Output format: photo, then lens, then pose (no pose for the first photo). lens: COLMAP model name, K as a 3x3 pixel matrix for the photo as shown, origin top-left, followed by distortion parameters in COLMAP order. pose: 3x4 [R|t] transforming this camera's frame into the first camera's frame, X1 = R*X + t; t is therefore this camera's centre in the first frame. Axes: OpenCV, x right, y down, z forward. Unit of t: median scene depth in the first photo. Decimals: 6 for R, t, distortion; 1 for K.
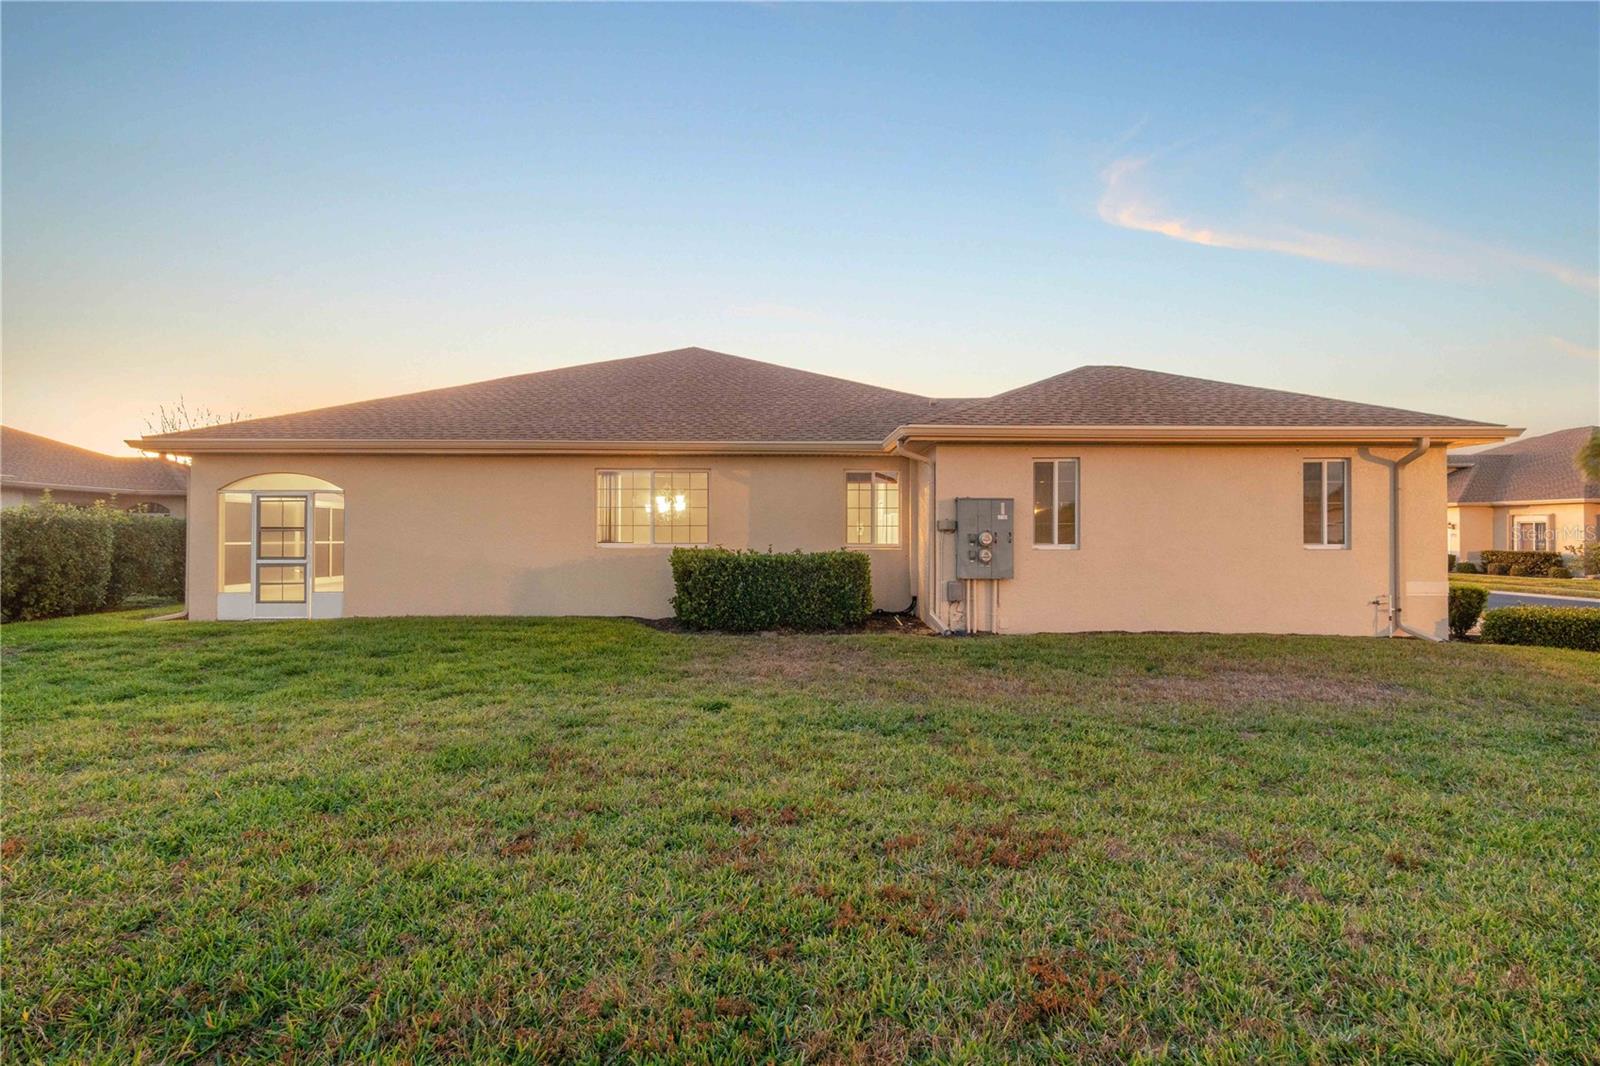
lens RADIAL K [[838.0, 0, 793.8], [0, 838.0, 545.4], [0, 0, 1]] dist [-0.001863, 0.000008]
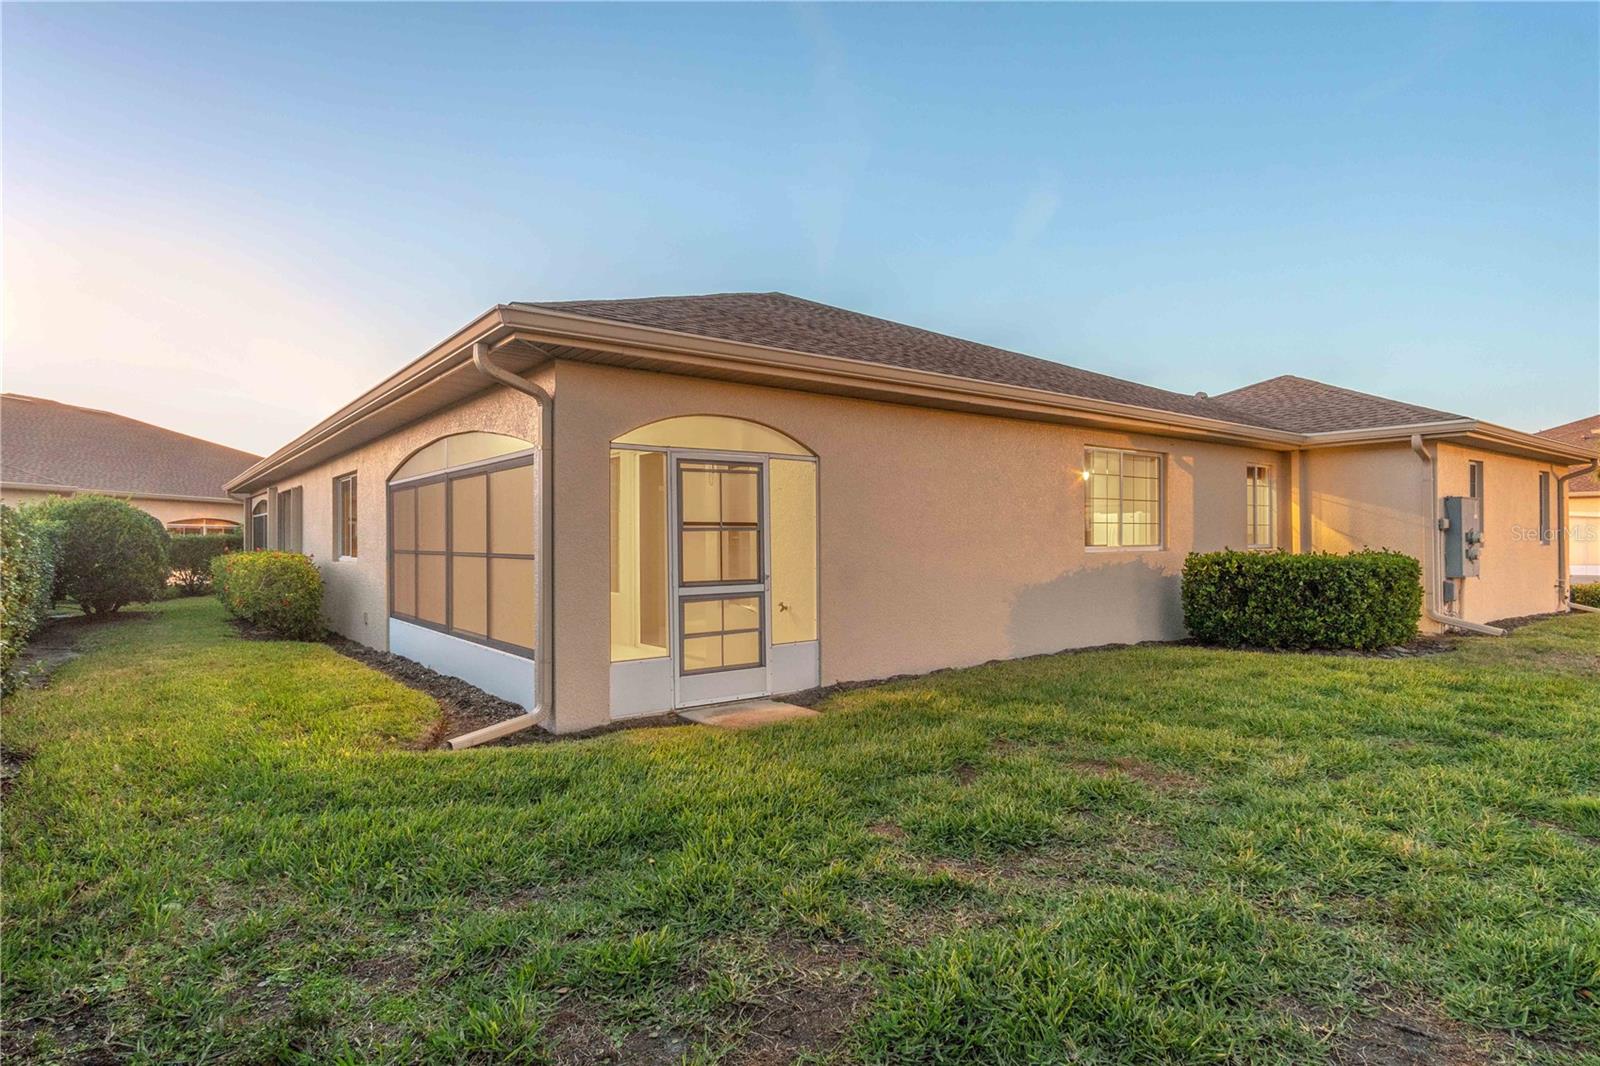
lens RADIAL K [[838.0, 0, 793.8], [0, 838.0, 545.4], [0, 0, 1]] dist [-0.001863, 0.000008]
pose [[0.809225, -0.010593, 0.587404, -0.875555], [0.010787, 0.999937, 0.003171, -0.008836], [-0.587400, 0.003770, 0.809288, 0.561405]]
